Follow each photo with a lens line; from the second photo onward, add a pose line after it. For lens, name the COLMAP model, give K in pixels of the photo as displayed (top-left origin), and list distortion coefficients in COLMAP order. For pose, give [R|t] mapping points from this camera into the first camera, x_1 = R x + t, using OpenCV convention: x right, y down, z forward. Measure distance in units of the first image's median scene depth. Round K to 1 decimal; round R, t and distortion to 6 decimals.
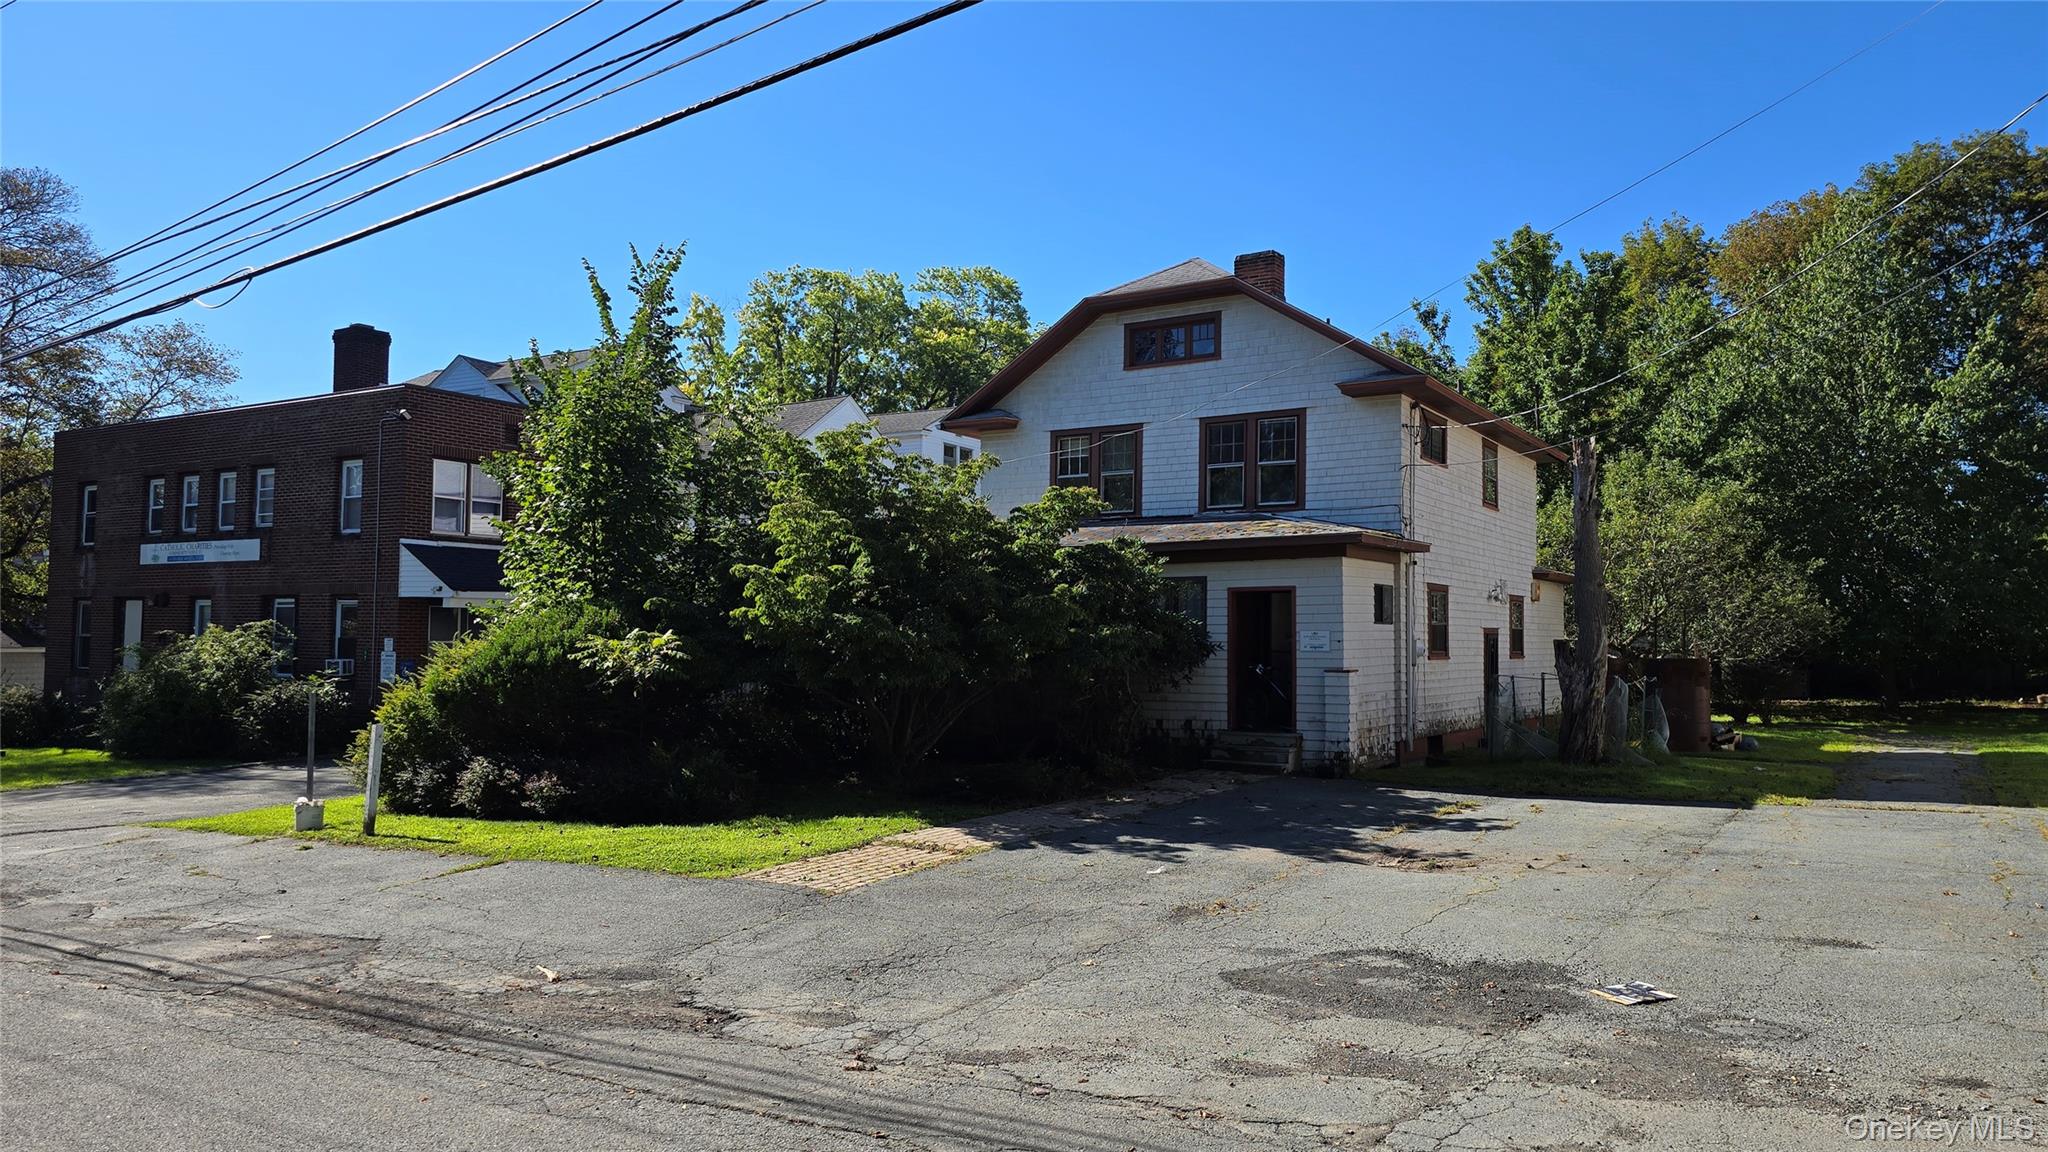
lens RADIAL K [[1367.8, 0, 1024.0], [0, 1367.8, 576.0], [0, 0, 1]] dist [0.091067, -0.104986]
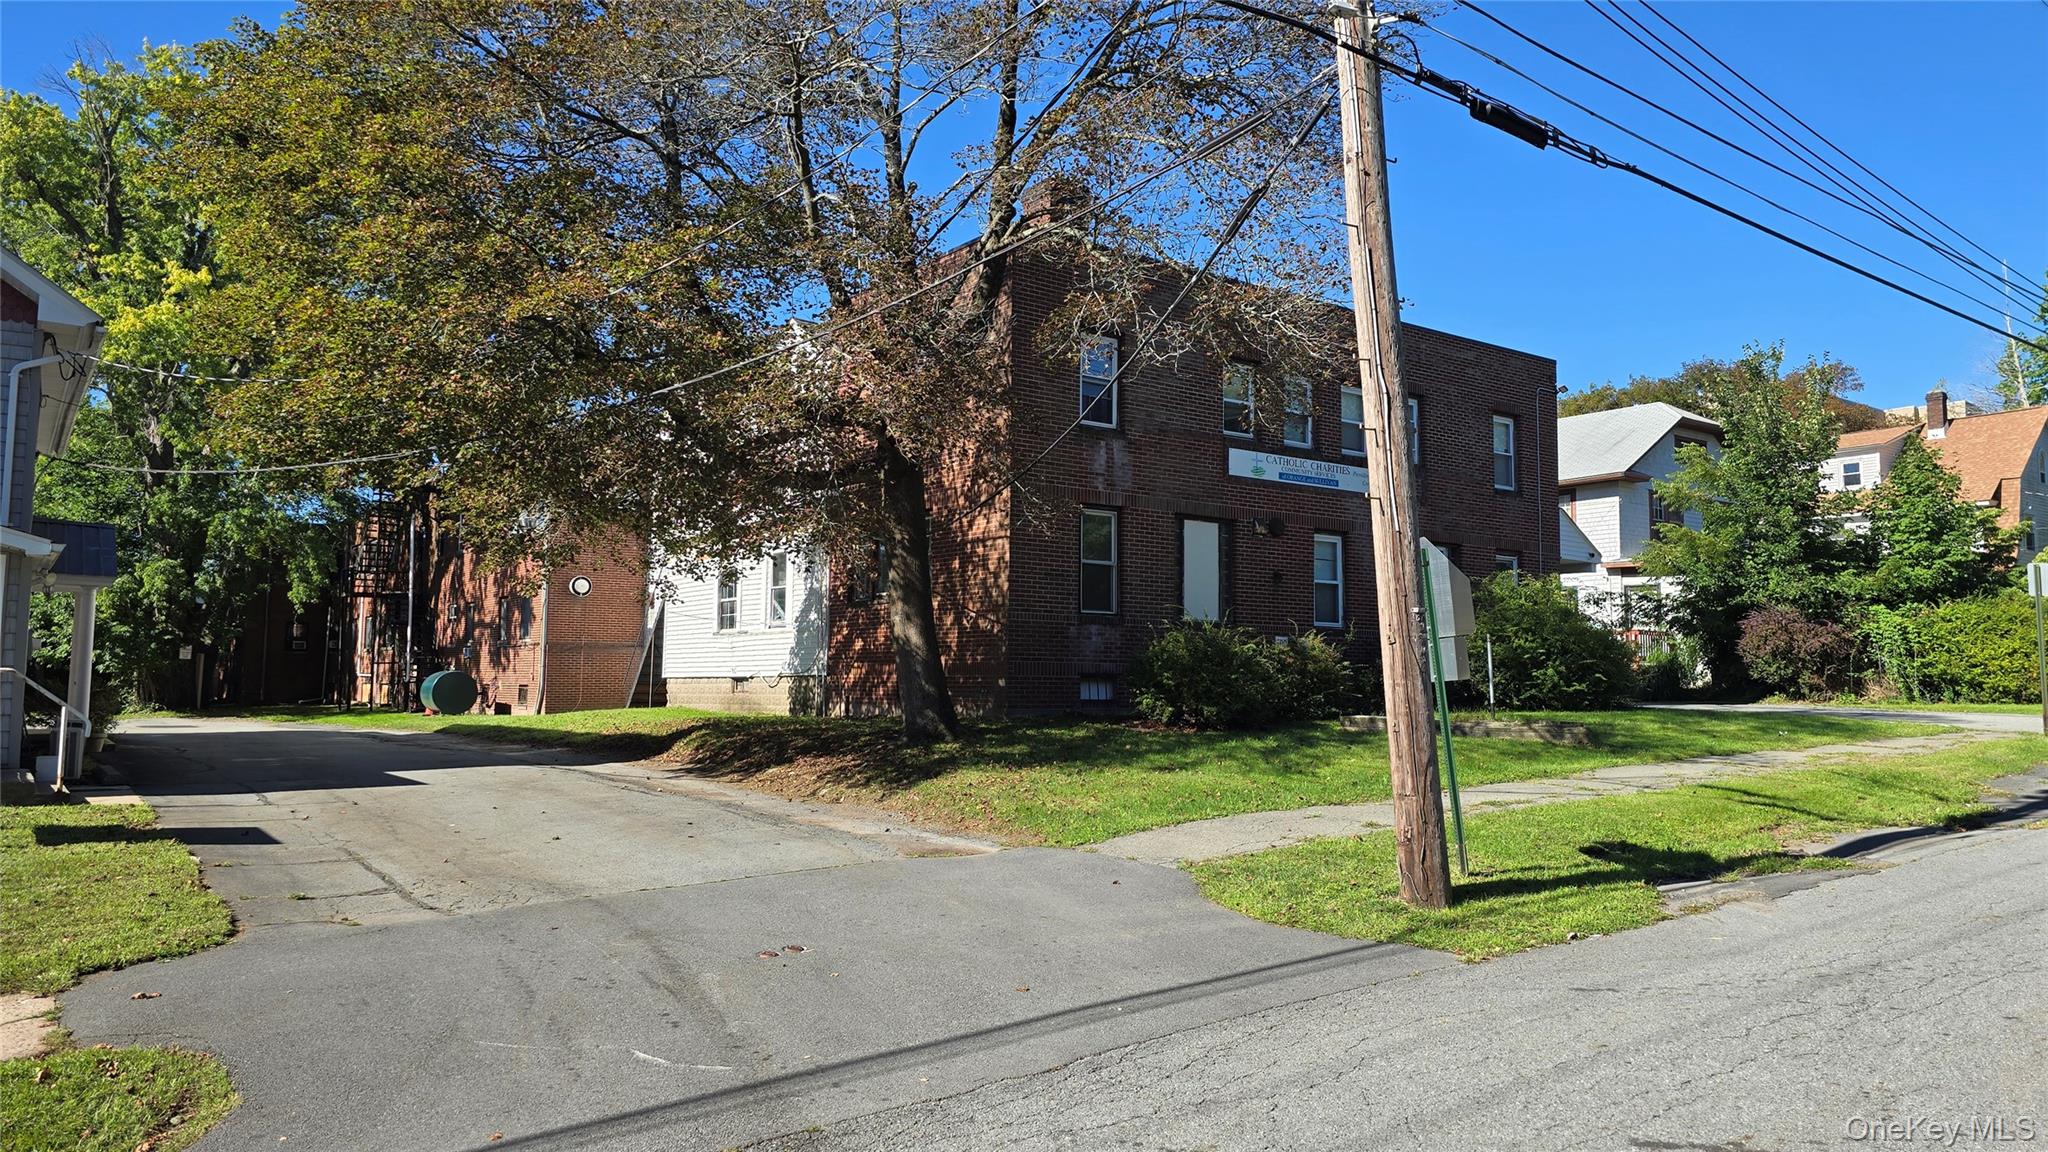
lens RADIAL K [[1367.8, 0, 1024.0], [0, 1367.8, 576.0], [0, 0, 1]] dist [0.091067, -0.104986]
pose [[0.362431, 0.070353, 0.929352, -1.844229], [-0.040935, 0.997386, -0.059539, 0.126749], [-0.931111, -0.016465, 0.364363, 1.155897]]
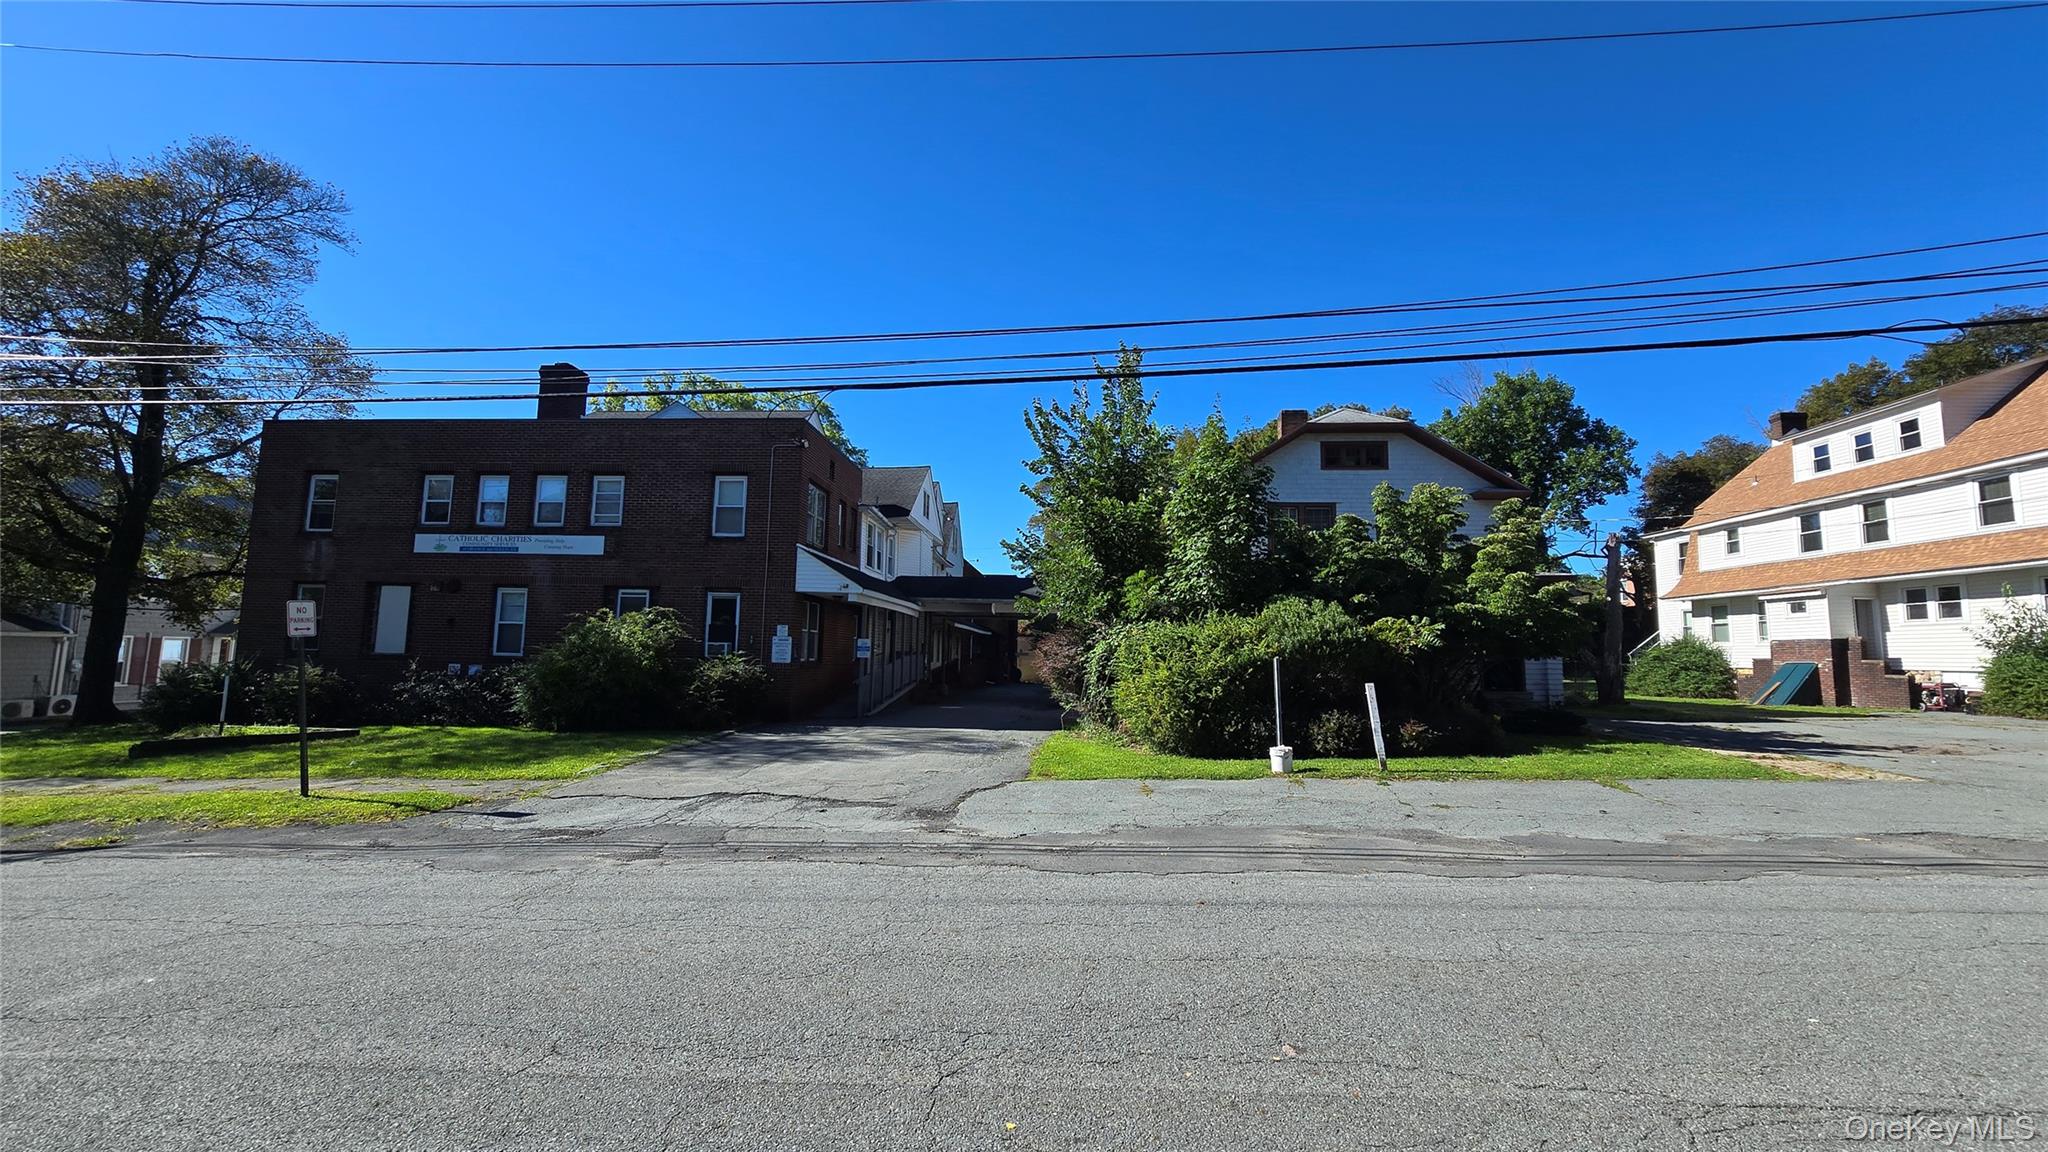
lens RADIAL K [[835.8, 0, 1024.0], [0, 835.8, 576.0], [0, 0, 1]] dist [-0.000588, -0.000079]
pose [[0.890175, 0.053166, 0.452506, -0.699148], [-0.032432, 0.998043, -0.053462, 0.039652], [-0.454463, 0.032915, 0.890157, 0.303227]]
